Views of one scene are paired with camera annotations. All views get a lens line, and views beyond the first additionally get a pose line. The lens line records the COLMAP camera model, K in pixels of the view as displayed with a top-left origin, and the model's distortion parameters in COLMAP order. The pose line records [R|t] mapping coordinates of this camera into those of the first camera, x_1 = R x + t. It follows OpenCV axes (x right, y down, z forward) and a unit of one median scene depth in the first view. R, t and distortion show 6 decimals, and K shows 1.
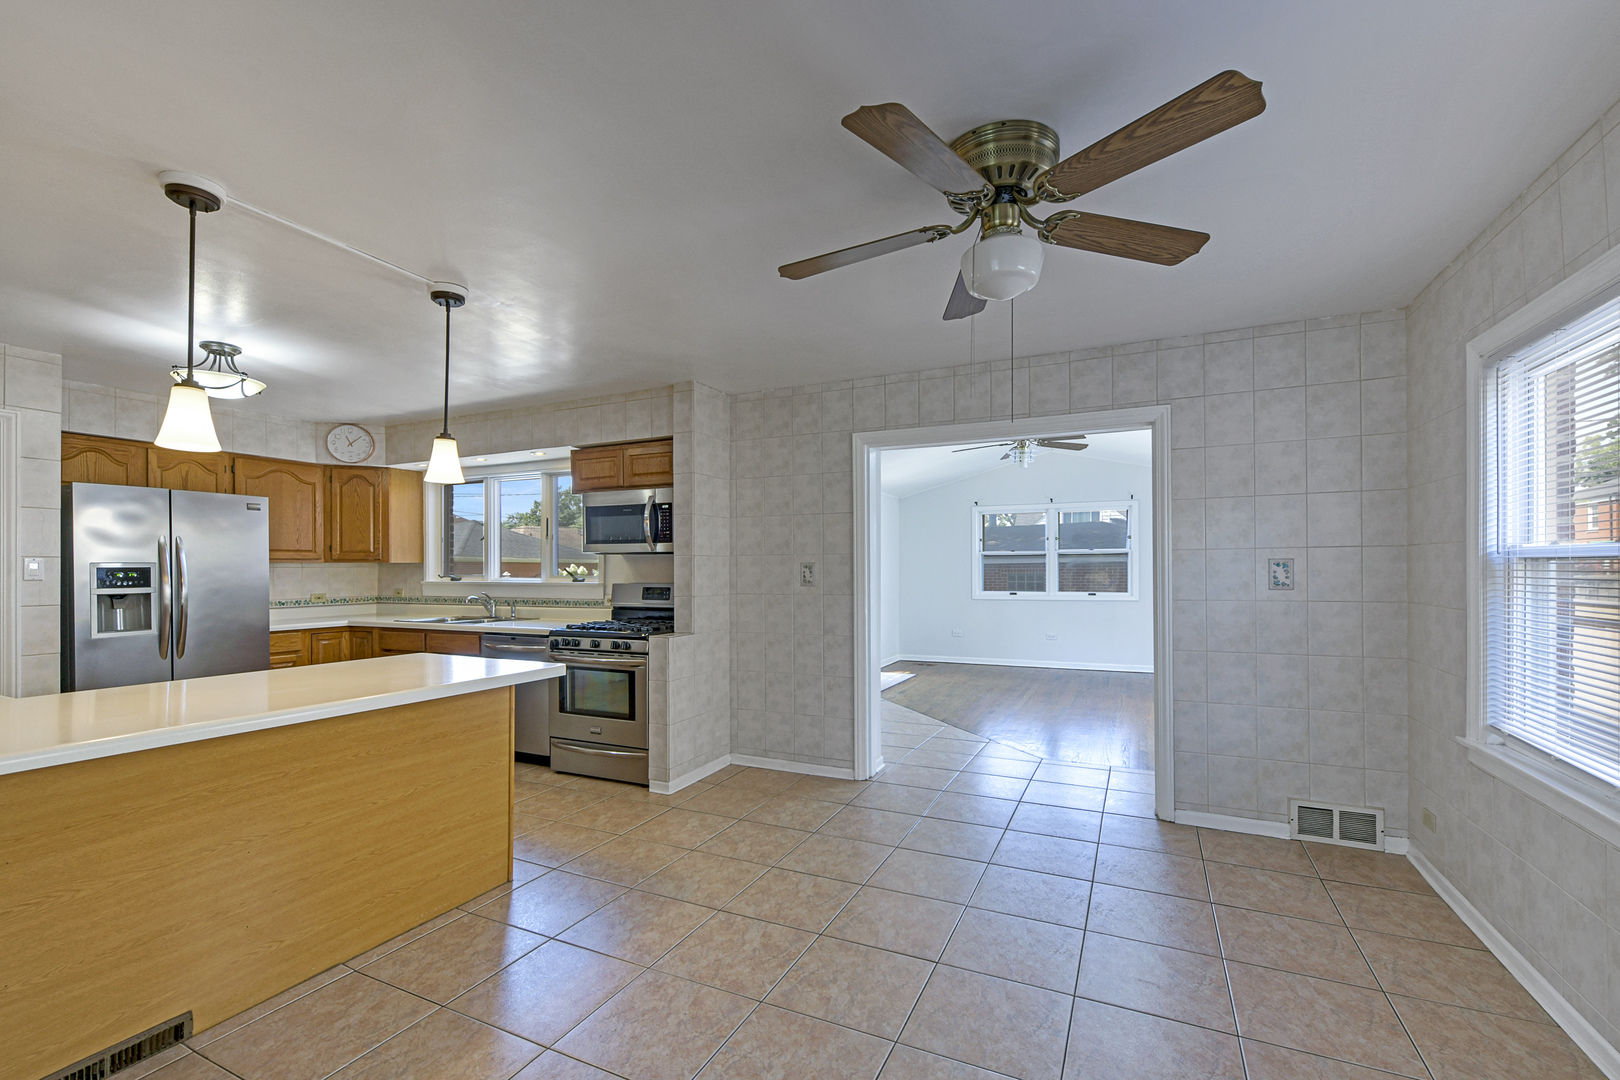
lens RADIAL K [[682.0, 0, 804.8], [0, 682.0, 570.4], [0, 0, 1]] dist [0.023615, -0.000096]
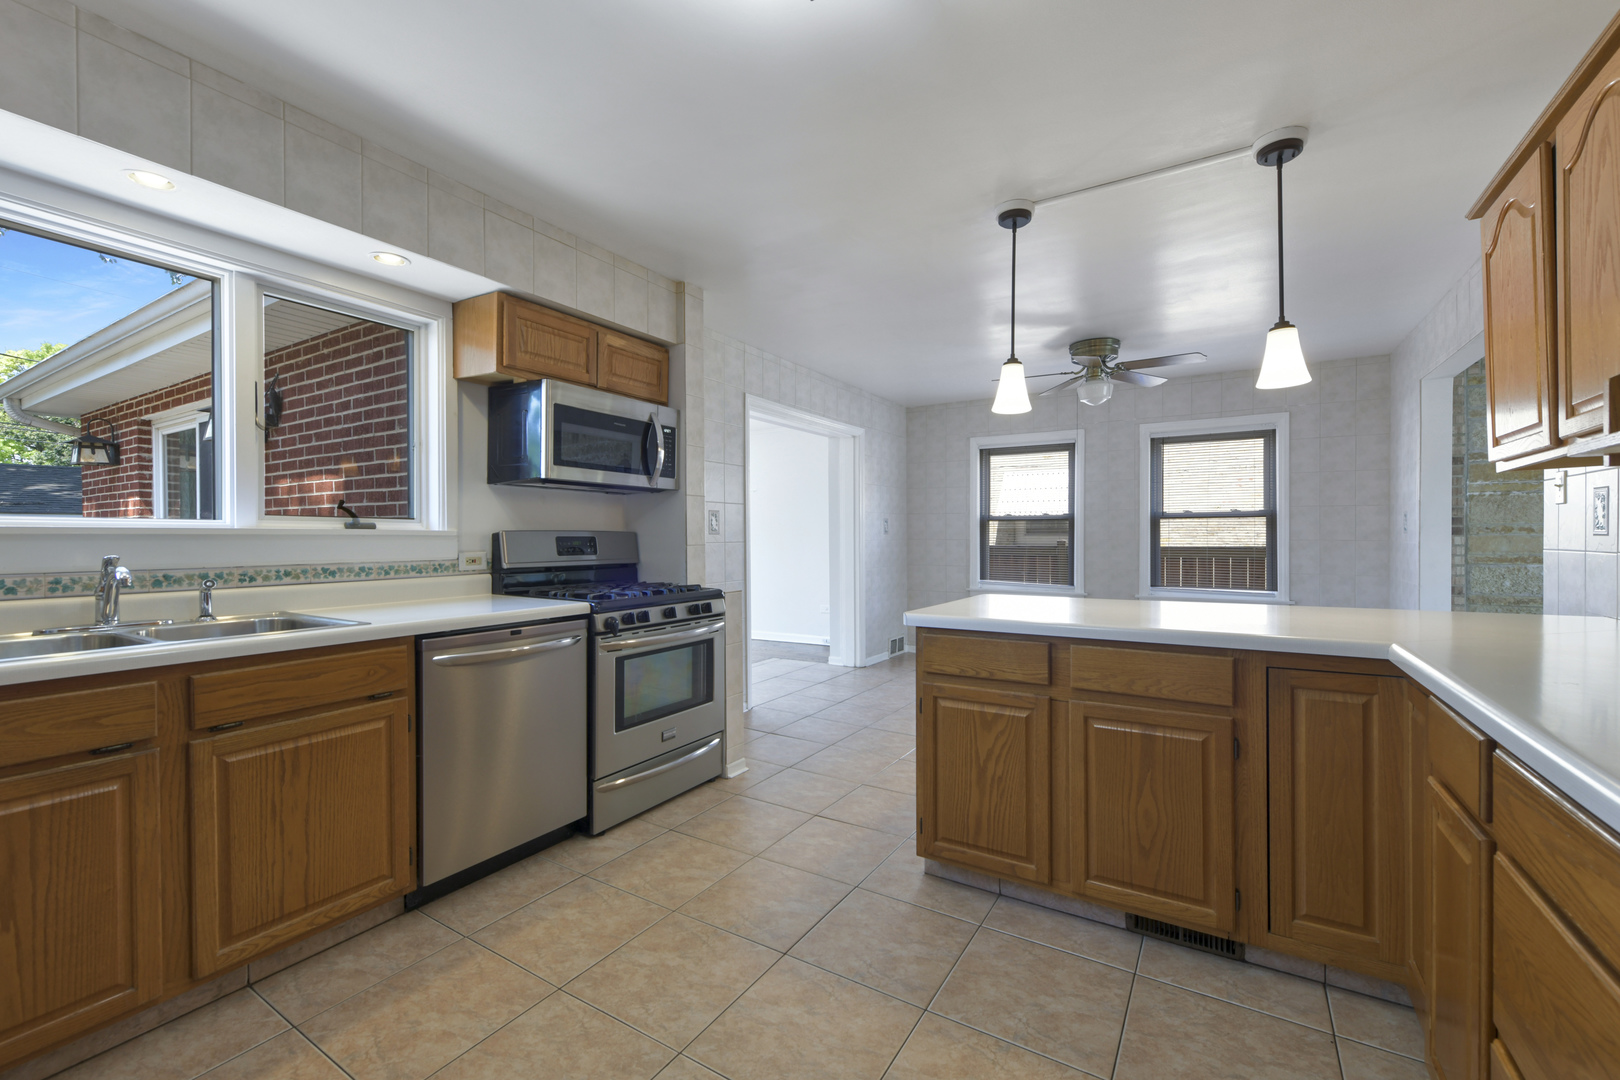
lens RADIAL K [[677.0, 0, 810.0], [0, 677.0, 540.0], [0, 0, 1]] dist [0.000693, 0.000048]
pose [[0.105562, -0.001820, 0.994411, -0.984718], [0.008334, 0.999965, 0.000946, 0.032836], [-0.994378, 0.008188, 0.105573, 0.778973]]
